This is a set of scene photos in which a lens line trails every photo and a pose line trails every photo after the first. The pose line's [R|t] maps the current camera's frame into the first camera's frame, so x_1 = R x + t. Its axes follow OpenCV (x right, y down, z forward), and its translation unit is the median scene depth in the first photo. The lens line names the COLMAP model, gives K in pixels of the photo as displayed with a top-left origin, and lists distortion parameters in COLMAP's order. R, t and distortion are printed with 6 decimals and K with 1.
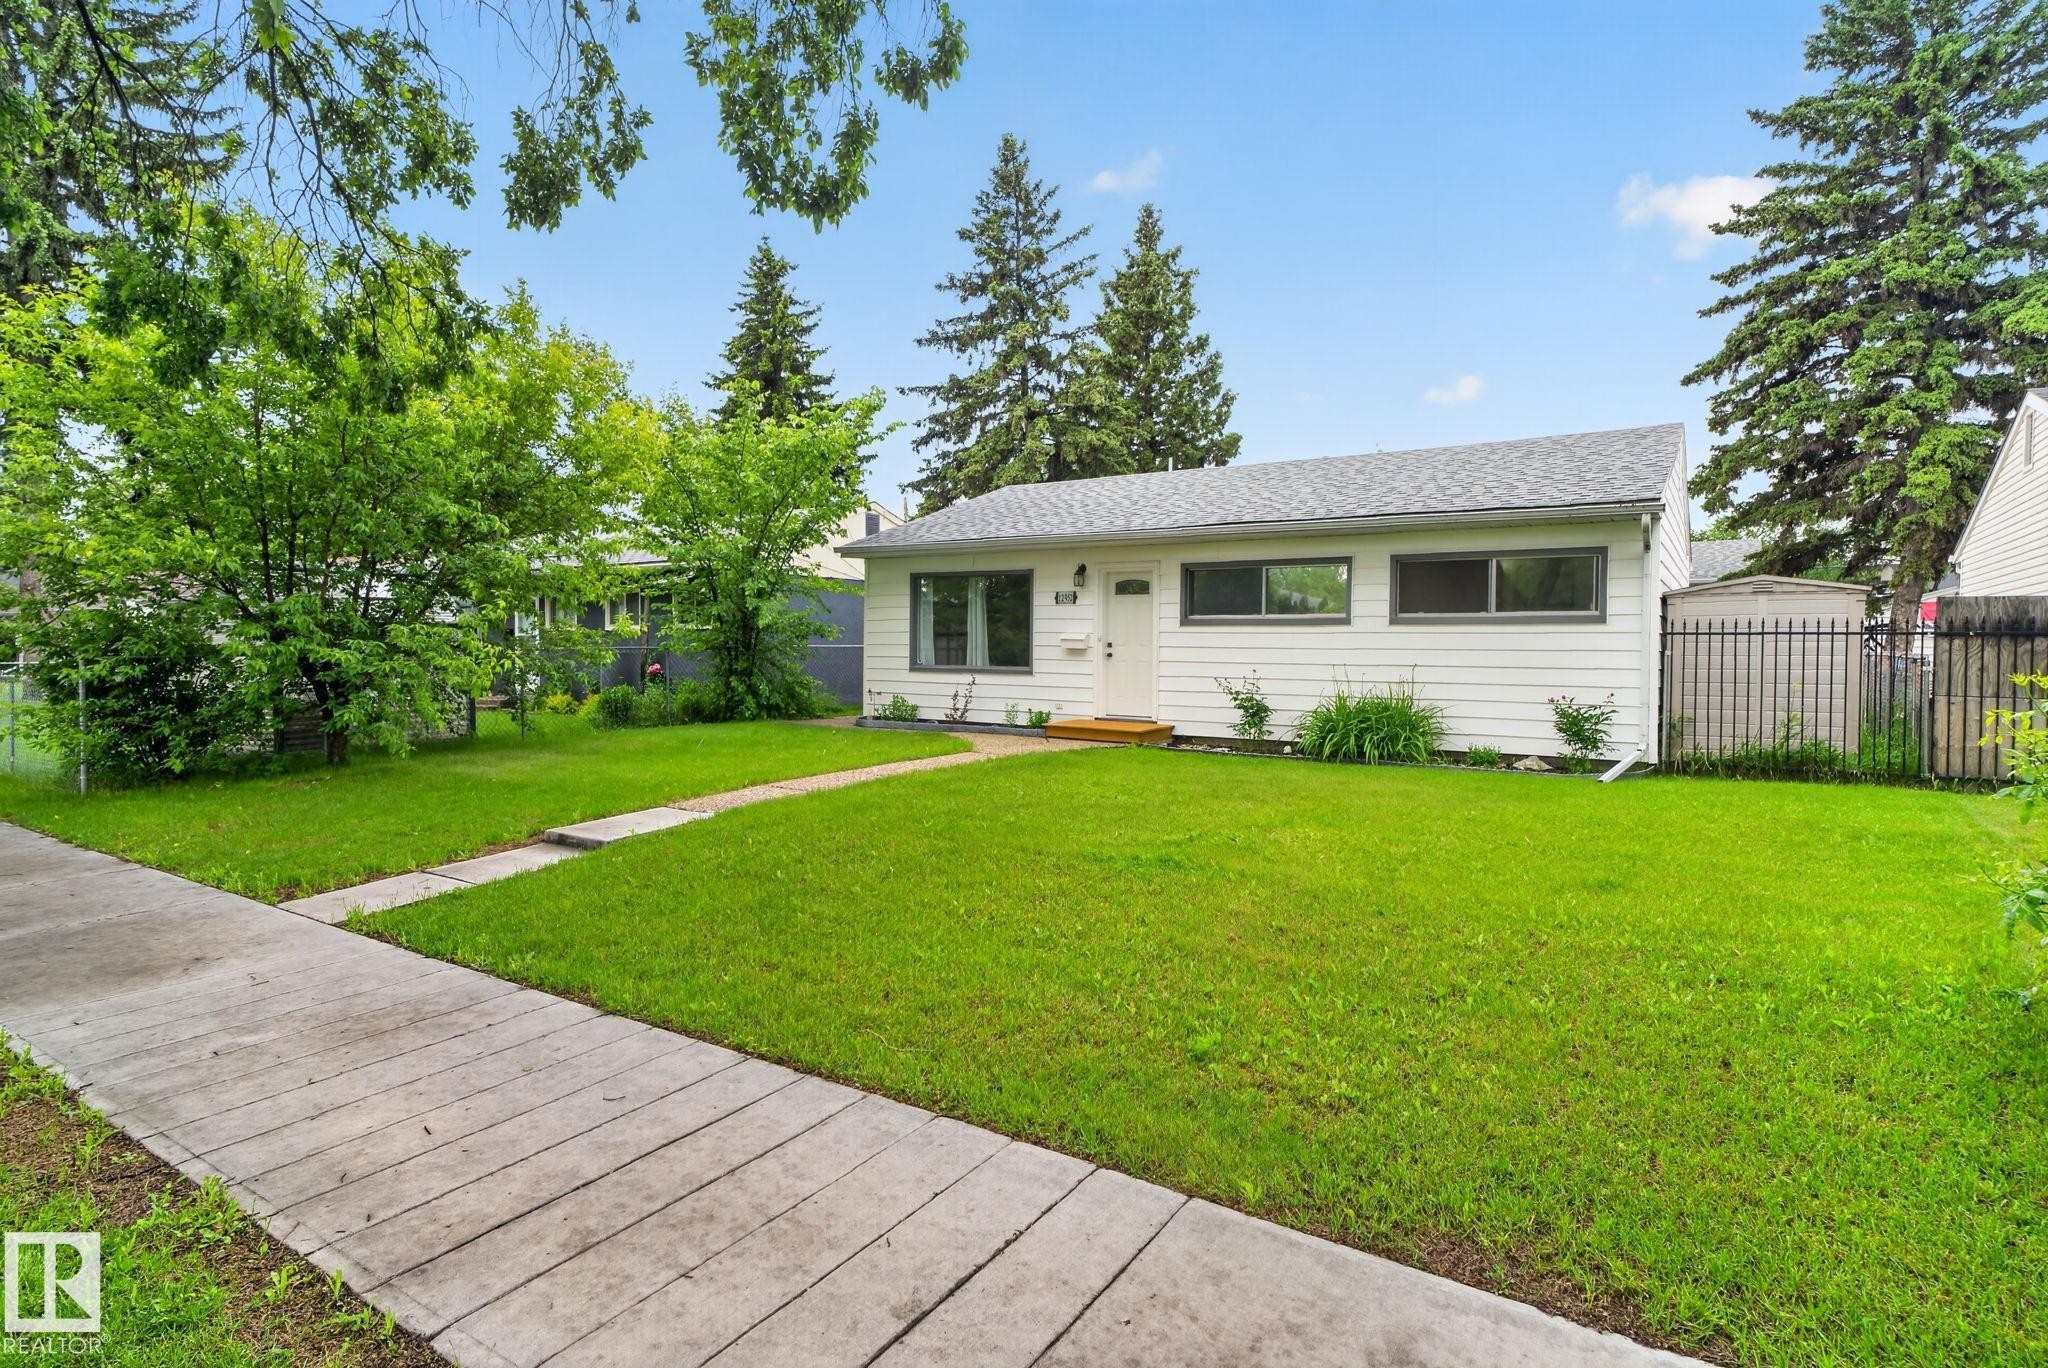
lens RADIAL K [[1069.3, 0, 1025.3], [0, 1069.3, 670.8], [0, 0, 1]] dist [0.003049, 0.000165]
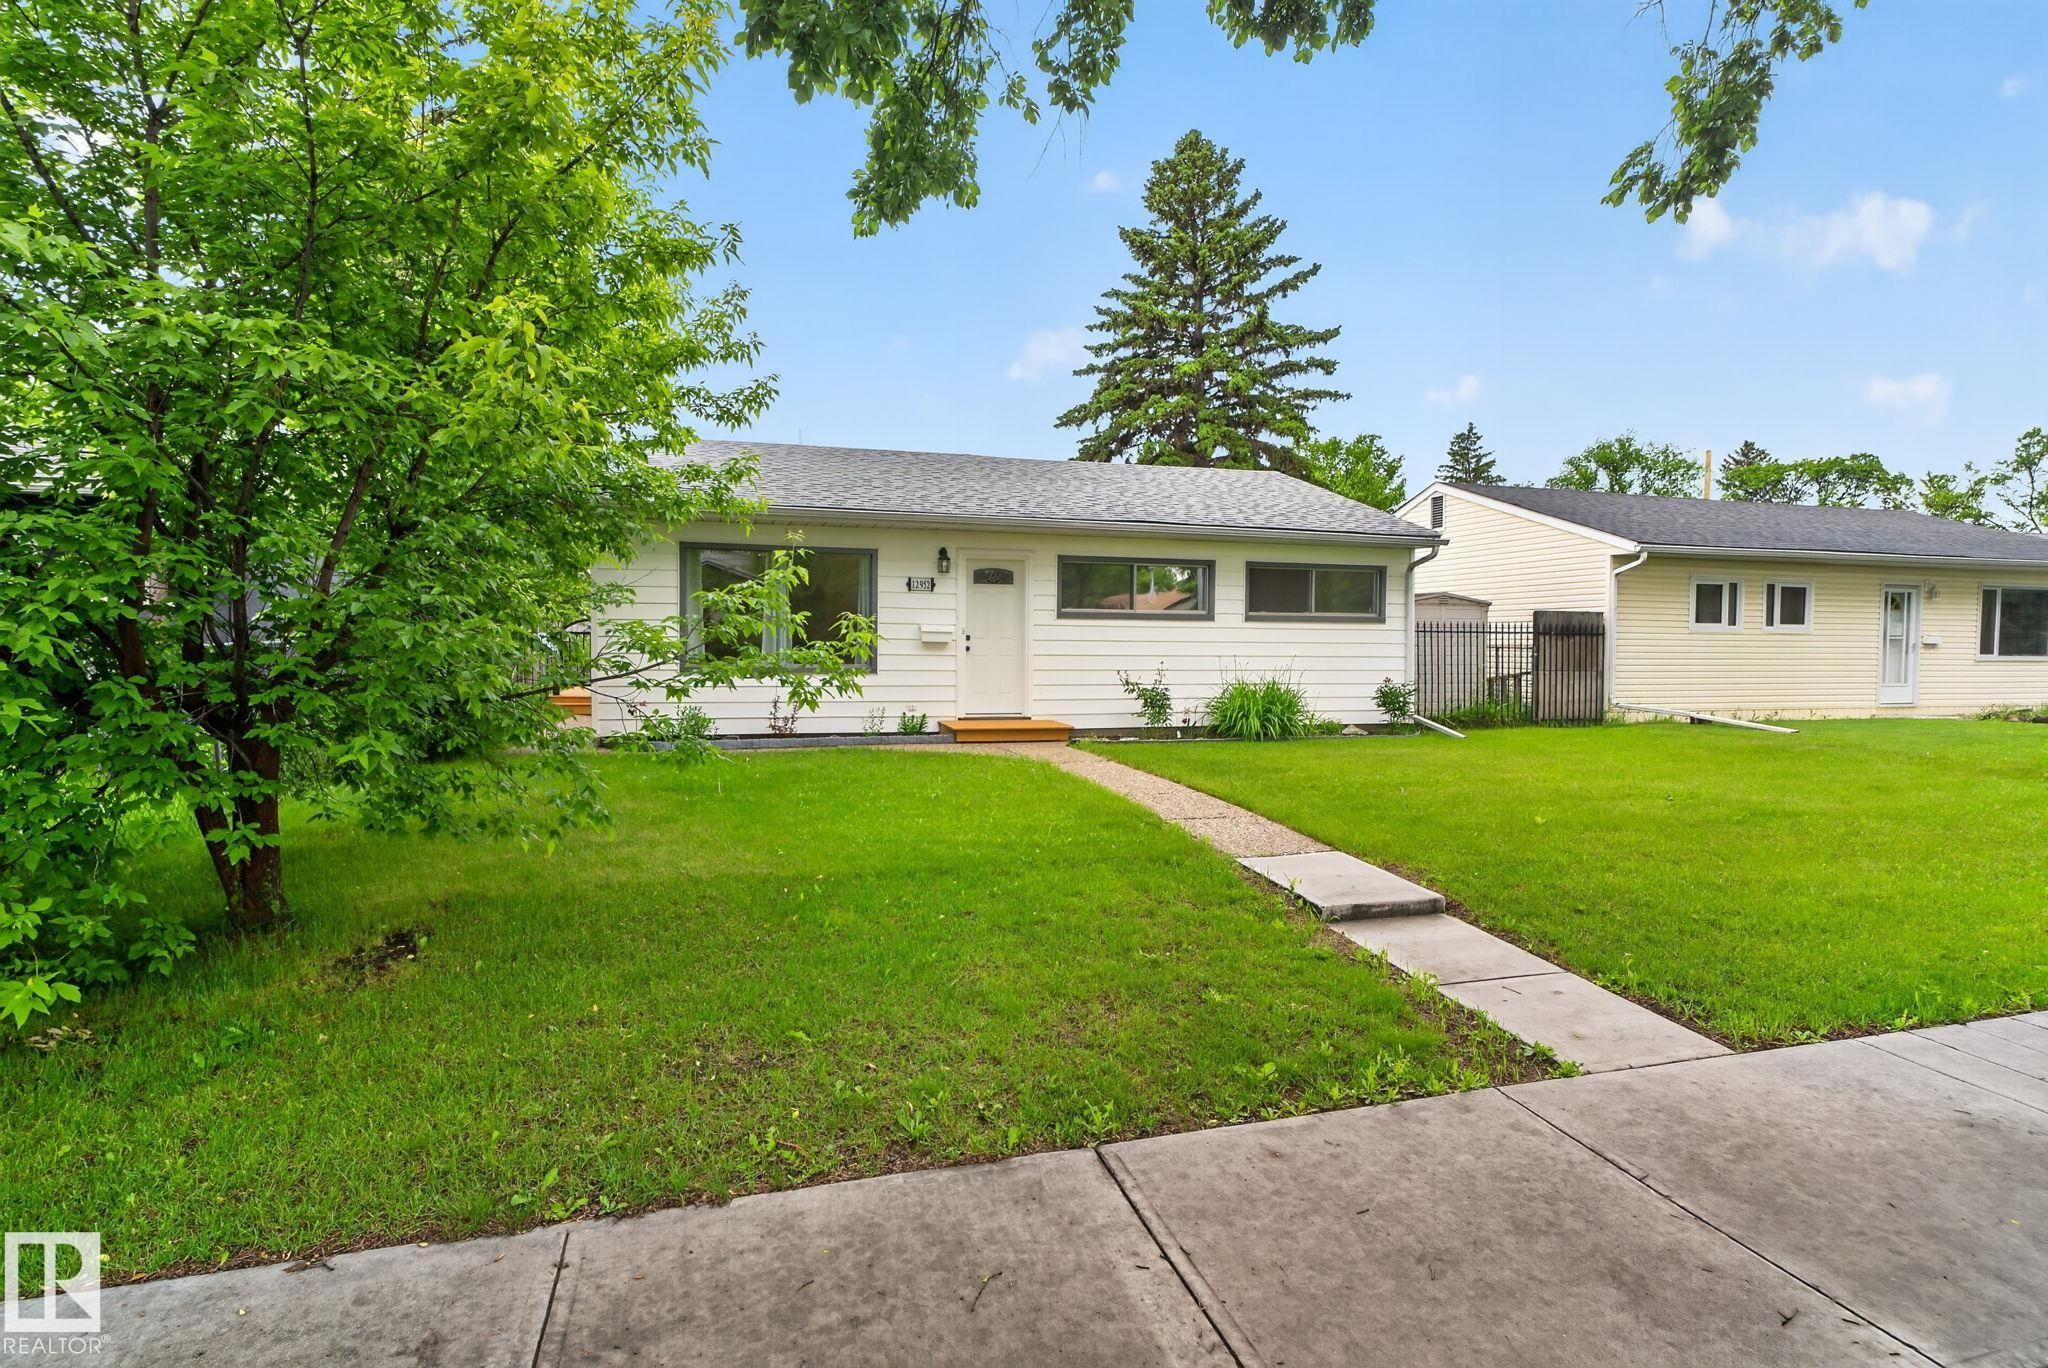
lens RADIAL K [[1069.3, 0, 1026.6], [0, 1069.3, 685.4], [0, 0, 1]] dist [0.003049, 0.000165]
pose [[0.626367, -0.035672, 0.778712, -0.645536], [0.014403, 0.999312, 0.034192, -0.014836], [-0.779395, -0.010200, 0.626449, 0.405744]]
